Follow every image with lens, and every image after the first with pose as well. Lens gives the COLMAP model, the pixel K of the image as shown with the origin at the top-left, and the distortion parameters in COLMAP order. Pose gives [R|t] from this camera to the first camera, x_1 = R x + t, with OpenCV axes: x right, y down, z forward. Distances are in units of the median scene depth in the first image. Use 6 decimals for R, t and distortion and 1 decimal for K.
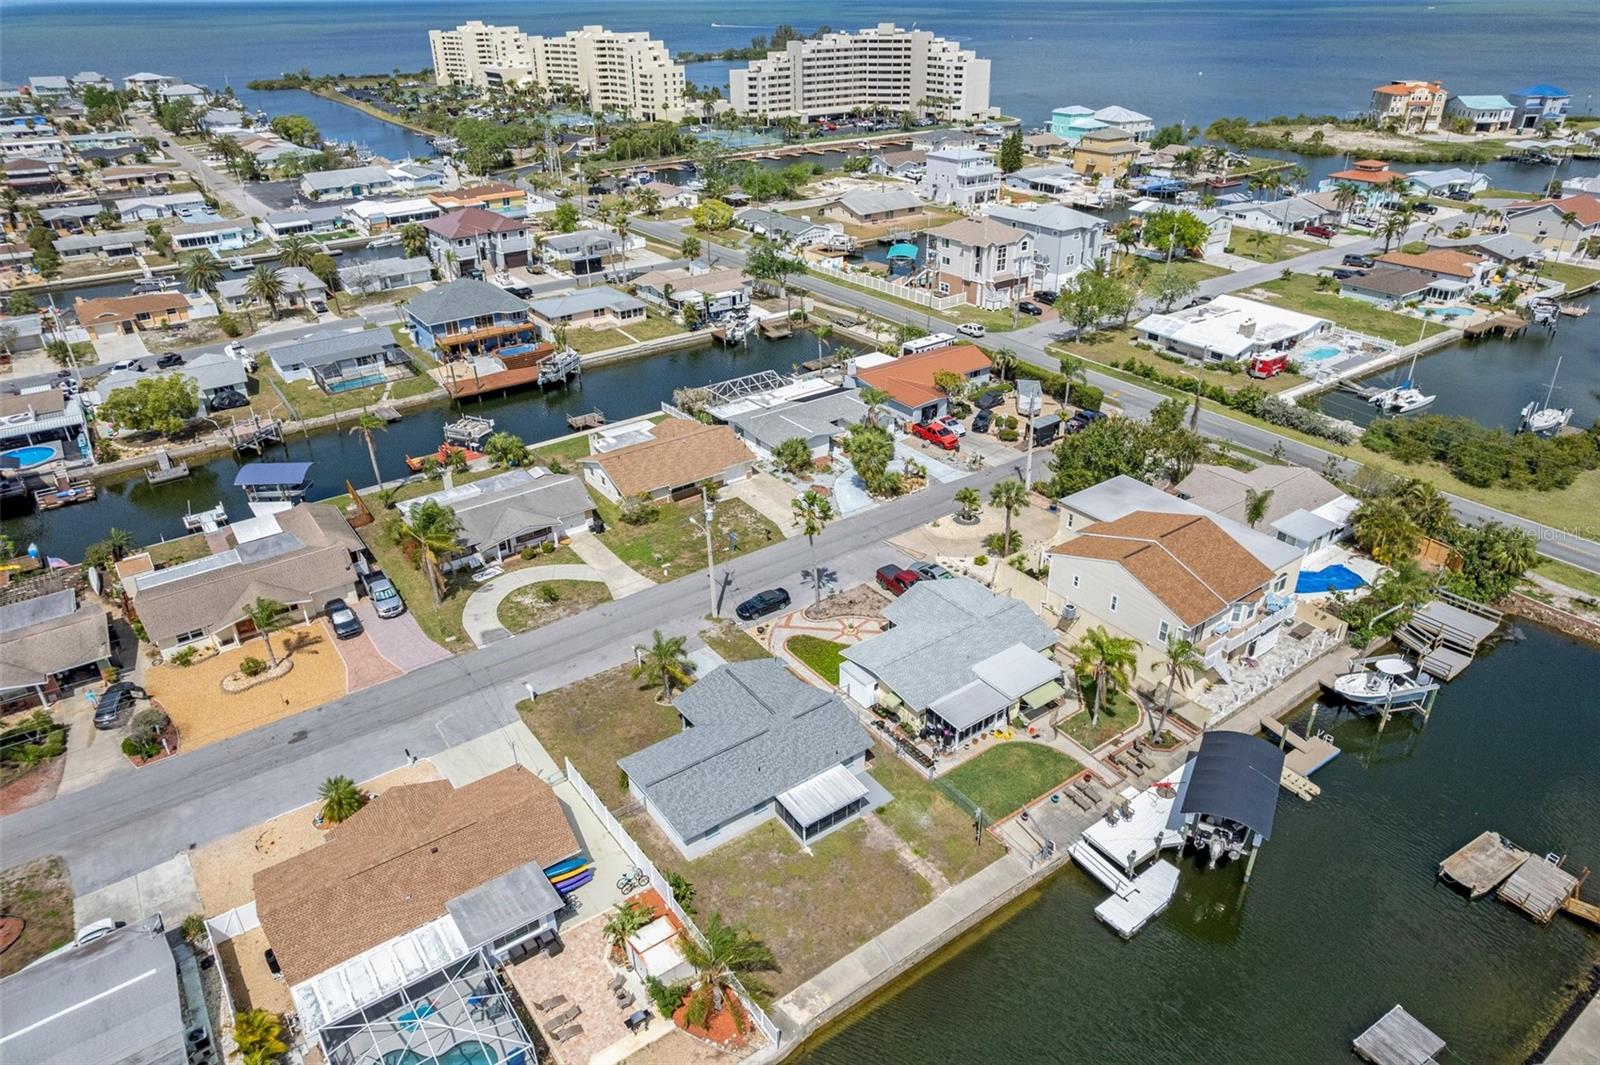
lens RADIAL K [[1015.8, 0, 800.0], [0, 1015.8, 532.5], [0, 0, 1]] dist [-0.085199, 0.068371]
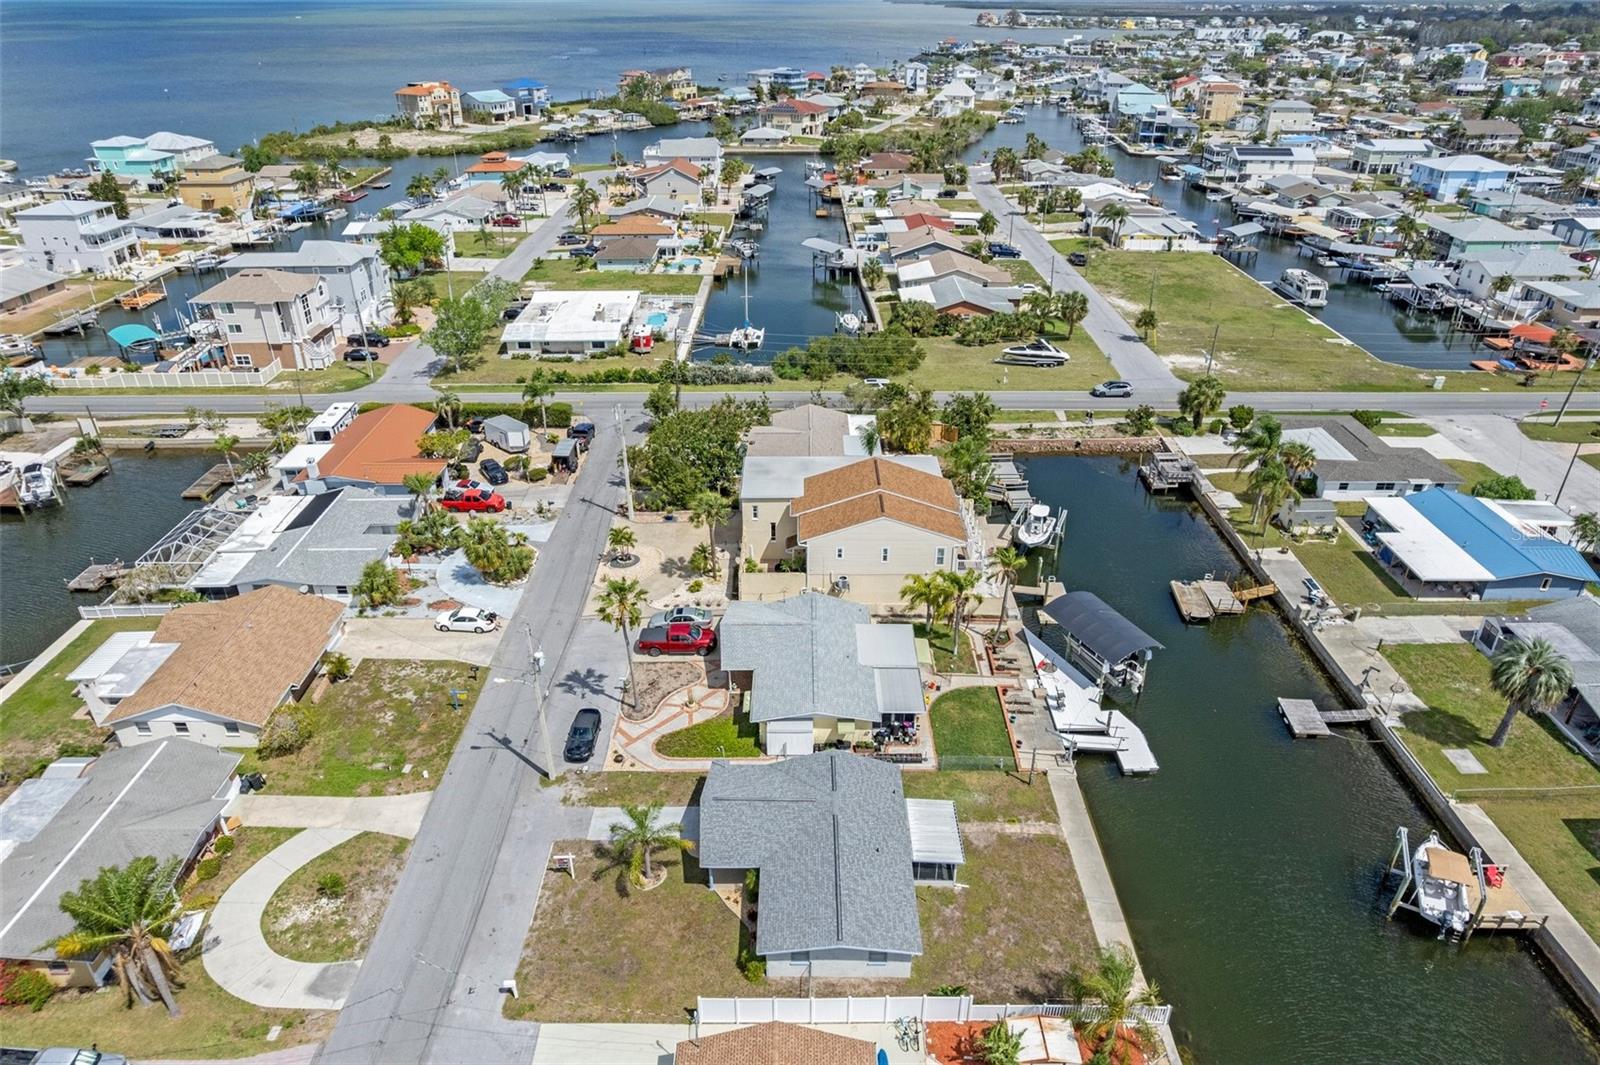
lens RADIAL K [[1015.8, 0, 800.0], [0, 1015.8, 532.5], [0, 0, 1]] dist [-0.085199, 0.068371]
pose [[0.588054, -0.373660, 0.717336, -0.270475], [0.379376, 0.910703, 0.163381, -0.086621], [-0.714329, 0.176064, 0.677300, 0.168507]]
